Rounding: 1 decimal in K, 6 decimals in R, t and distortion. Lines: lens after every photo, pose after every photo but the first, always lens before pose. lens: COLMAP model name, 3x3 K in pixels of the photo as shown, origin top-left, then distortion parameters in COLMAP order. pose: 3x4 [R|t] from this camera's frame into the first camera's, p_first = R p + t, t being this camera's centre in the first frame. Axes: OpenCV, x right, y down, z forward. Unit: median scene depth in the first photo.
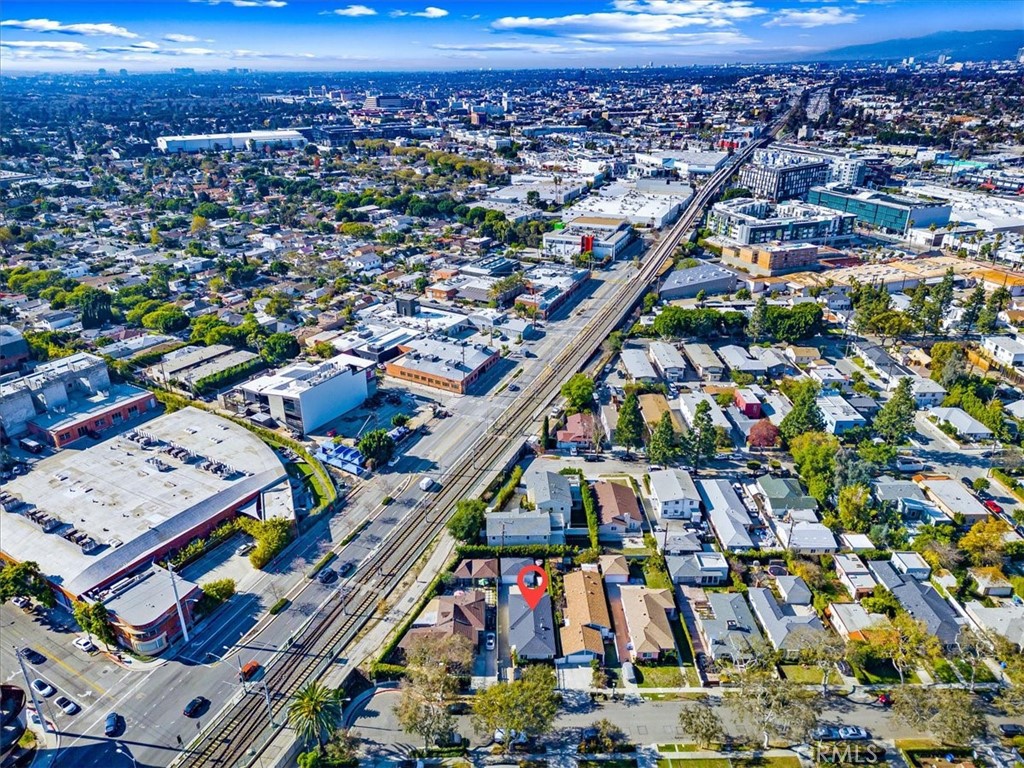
lens RADIAL K [[720.3, 0, 510.8], [0, 720.3, 371.4], [0, 0, 1]] dist [0.095954, -0.101544]
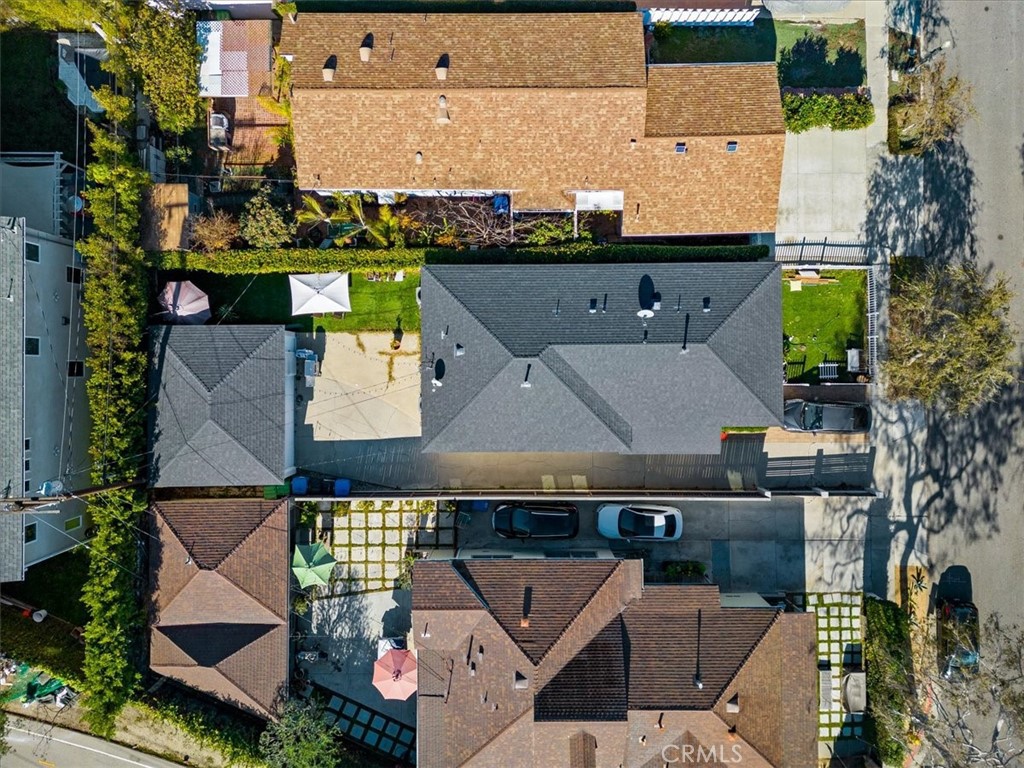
lens RADIAL K [[720.3, 0, 510.8], [0, 720.3, 371.4], [0, 0, 1]] dist [0.095954, -0.101544]
pose [[0.017192, -0.999732, 0.015505, 0.016638], [0.403663, 0.021127, 0.914664, 0.108586], [-0.914746, -0.009466, 0.403918, 0.819277]]
